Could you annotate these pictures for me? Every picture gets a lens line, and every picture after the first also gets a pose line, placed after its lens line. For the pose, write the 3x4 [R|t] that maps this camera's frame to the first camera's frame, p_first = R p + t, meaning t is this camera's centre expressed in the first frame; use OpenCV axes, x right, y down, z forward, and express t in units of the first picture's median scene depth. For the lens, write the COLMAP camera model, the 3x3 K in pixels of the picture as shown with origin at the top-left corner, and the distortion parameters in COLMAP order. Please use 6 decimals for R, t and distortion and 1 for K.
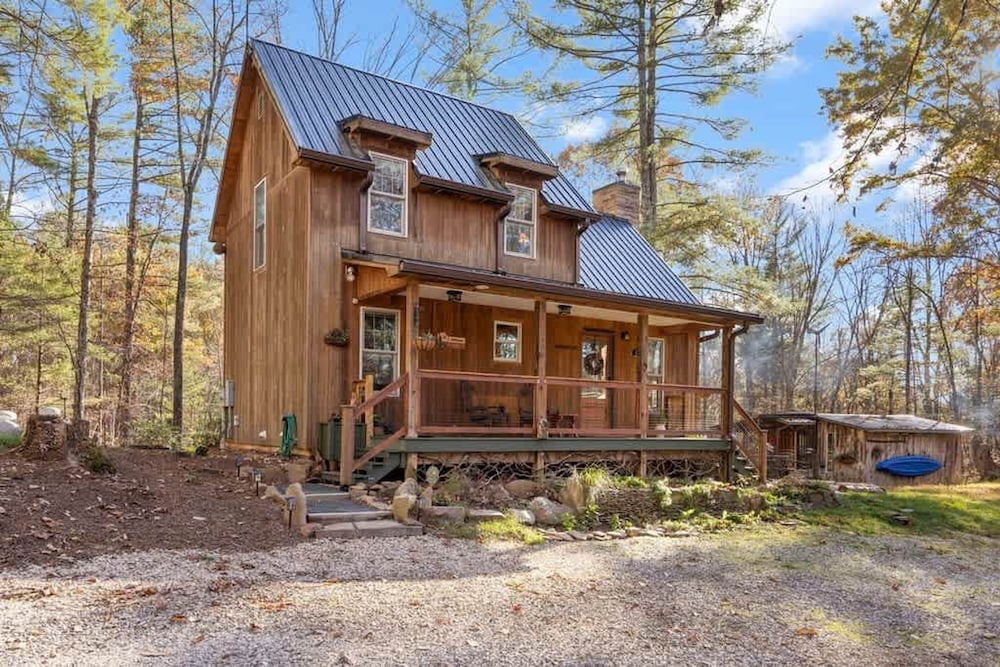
lens RADIAL K [[1171.9, 0, 500.0], [0, 1171.9, 333.5], [0, 0, 1]] dist [0.020974, 0.022942]
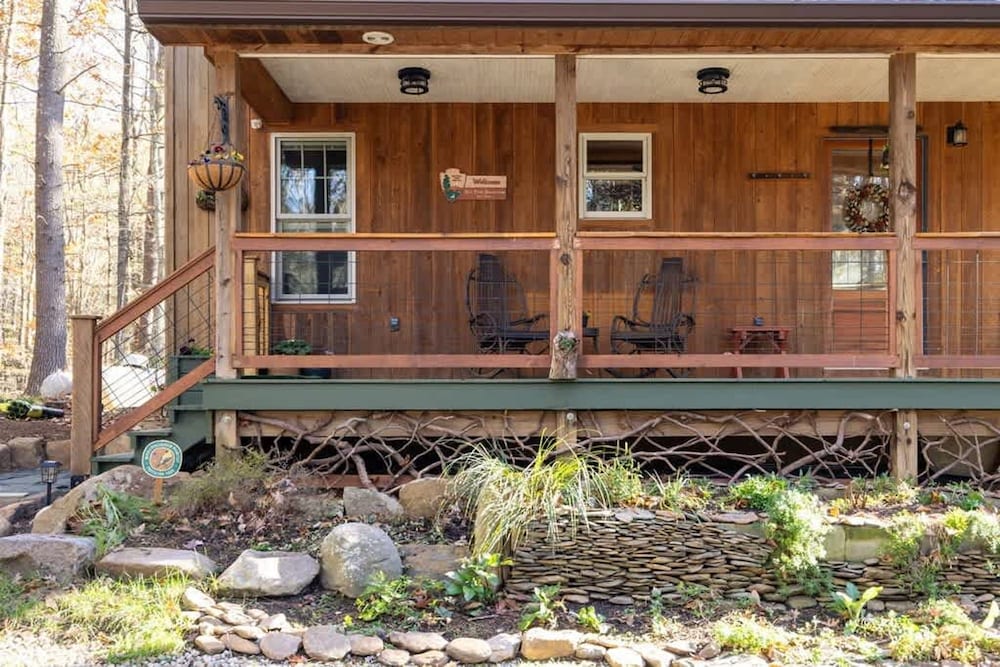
lens RADIAL K [[1171.9, 0, 500.0], [0, 1171.9, 333.5], [0, 0, 1]] dist [0.020974, 0.022942]
pose [[0.744968, -0.049253, -0.665280, 0.297441], [0.059435, 0.998205, -0.007346, 0.074889], [0.664447, -0.034068, 0.746558, 0.671583]]
